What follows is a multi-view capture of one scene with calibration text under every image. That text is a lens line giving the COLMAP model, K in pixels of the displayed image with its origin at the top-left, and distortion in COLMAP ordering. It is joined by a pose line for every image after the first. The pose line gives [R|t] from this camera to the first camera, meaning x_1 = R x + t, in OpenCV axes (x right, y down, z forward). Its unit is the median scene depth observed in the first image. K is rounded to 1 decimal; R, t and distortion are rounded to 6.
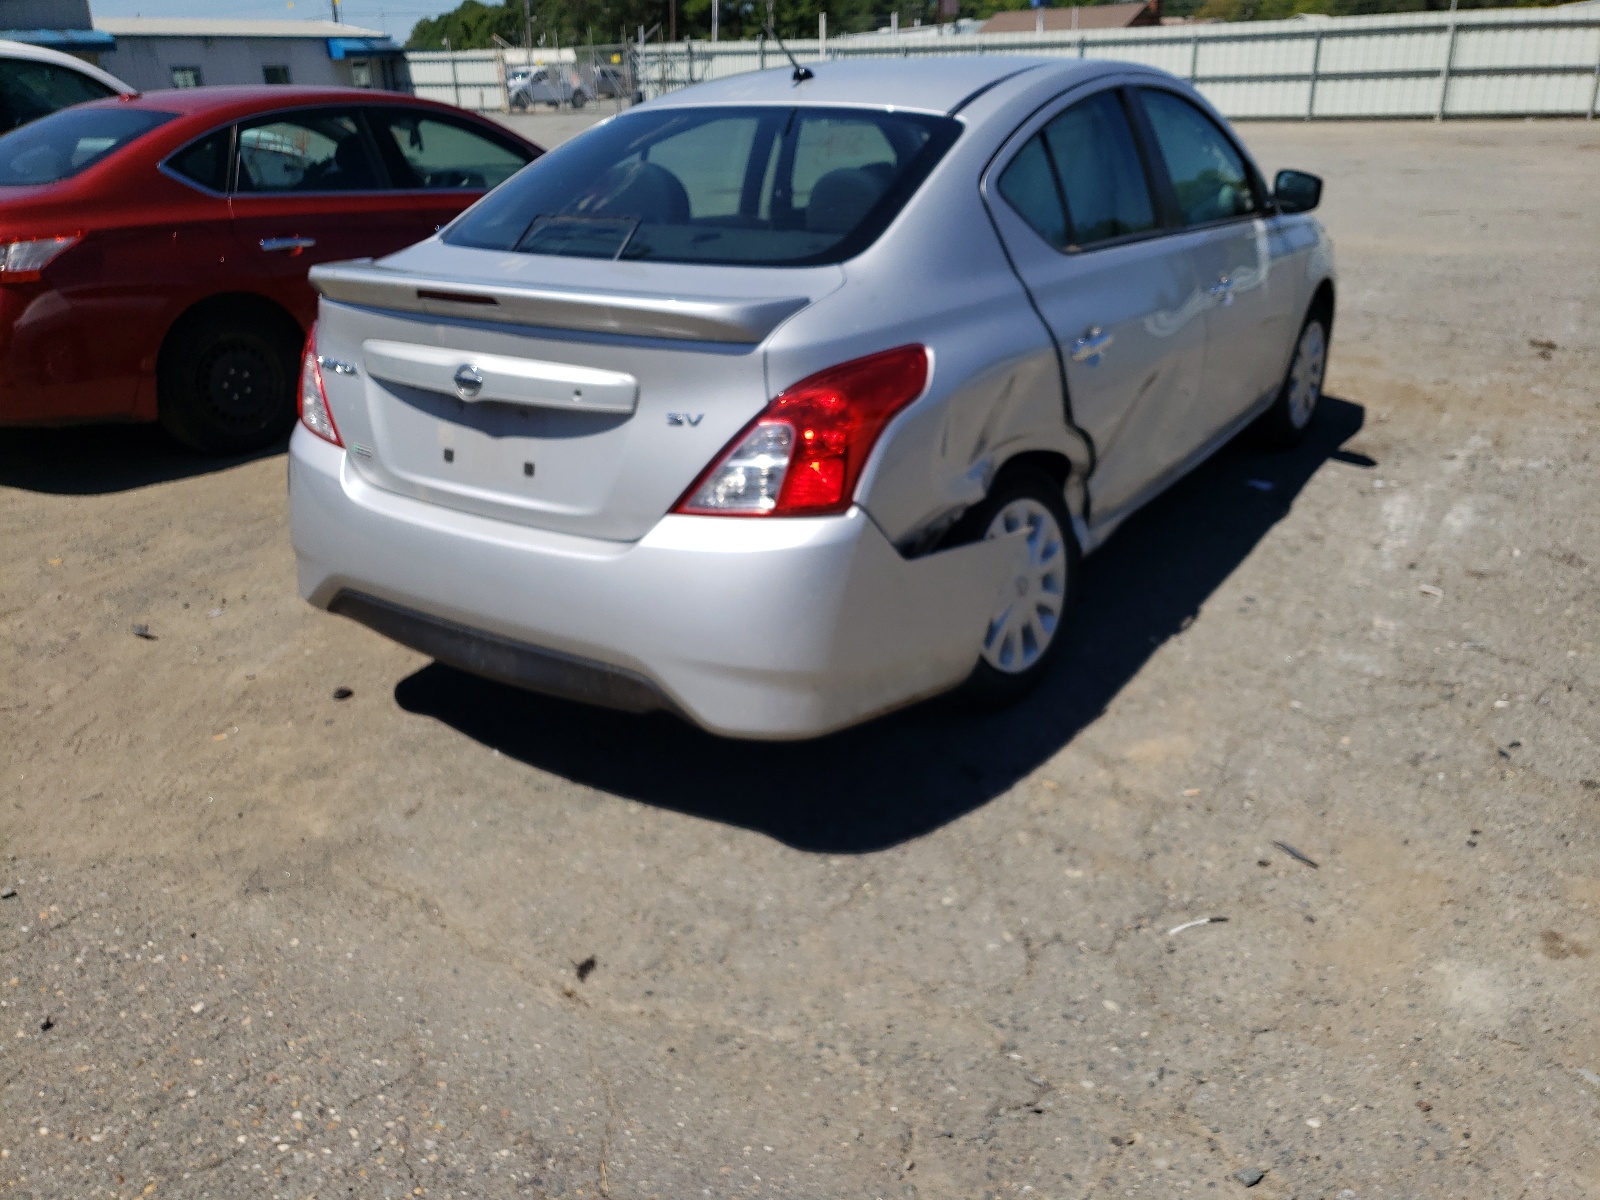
lens RADIAL K [[1191.3, 0, 800.0], [0, 1191.3, 600.0], [0, 0, 1]] dist [0.046886, -0.127444]
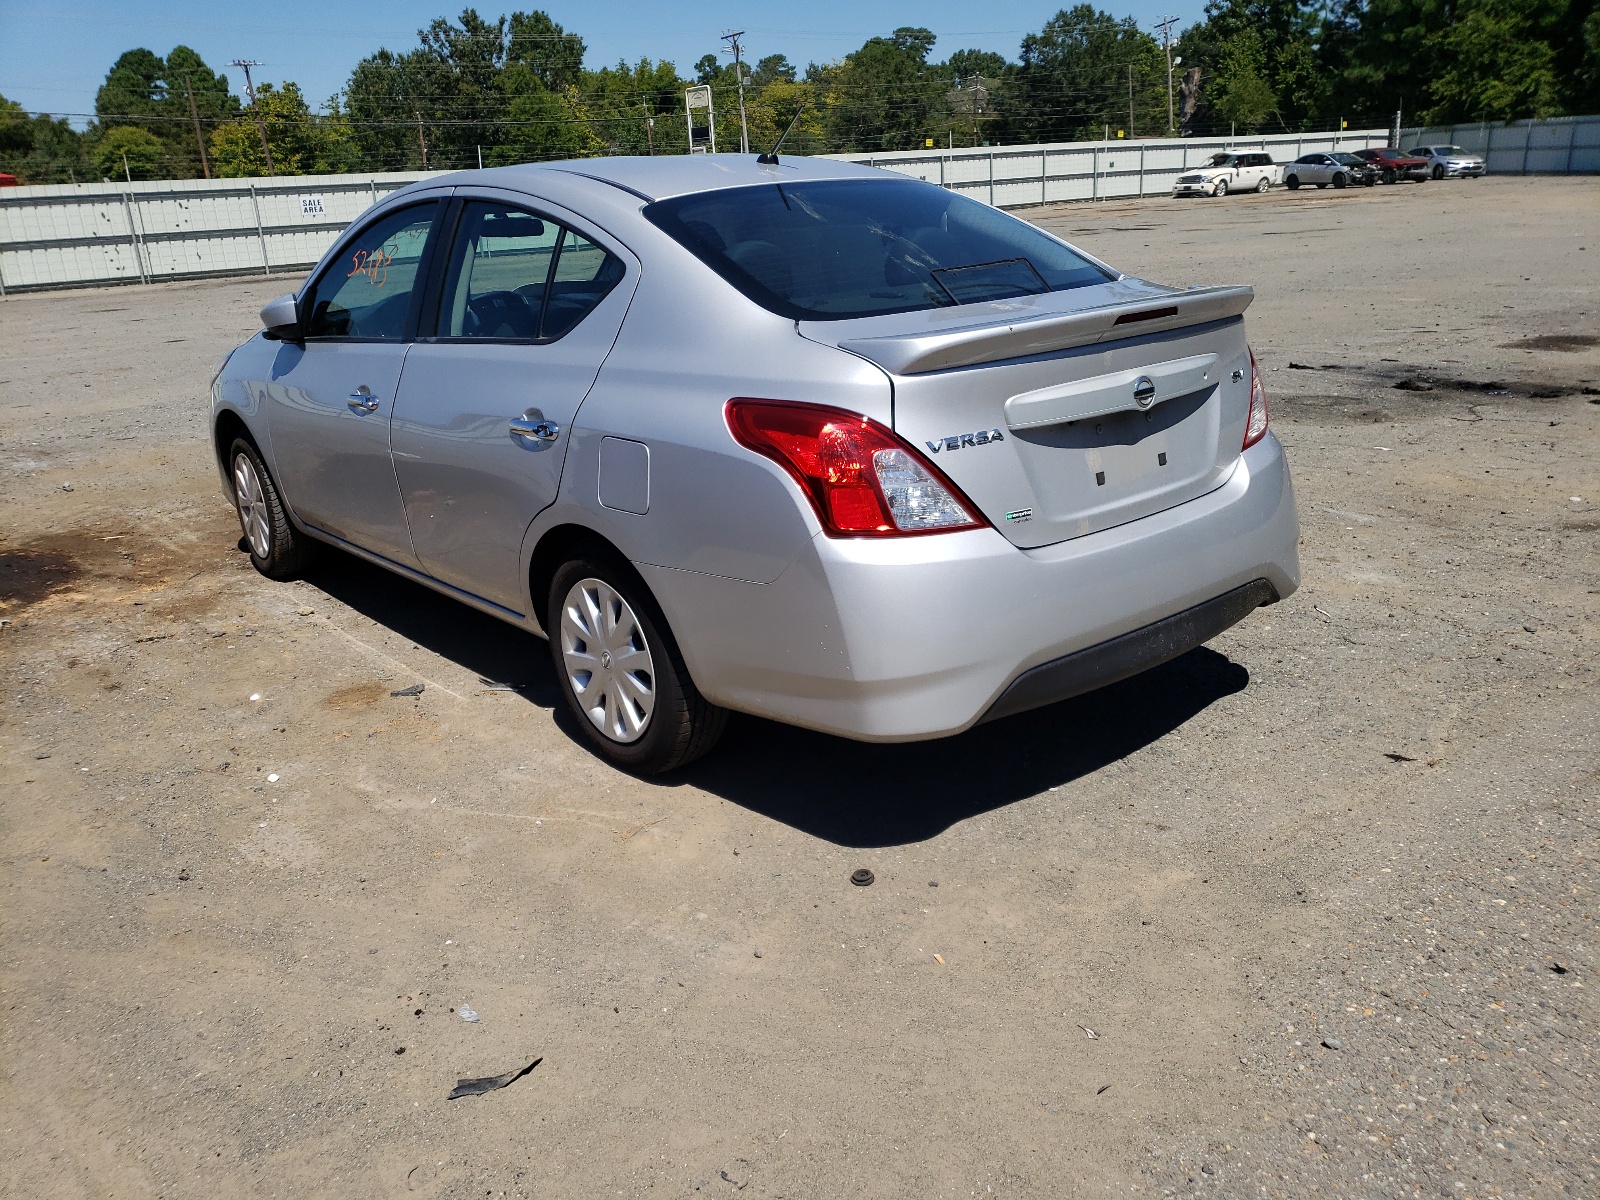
lens RADIAL K [[1167.2, 0, 800.0], [0, 1167.2, 600.0], [0, 0, 1]] dist [0.000103, -0.004790]
pose [[0.321170, -0.270835, 0.907468, -1.410471], [0.397636, 0.908239, 0.130335, -0.274557], [-0.859497, 0.318982, 0.399393, 0.898515]]
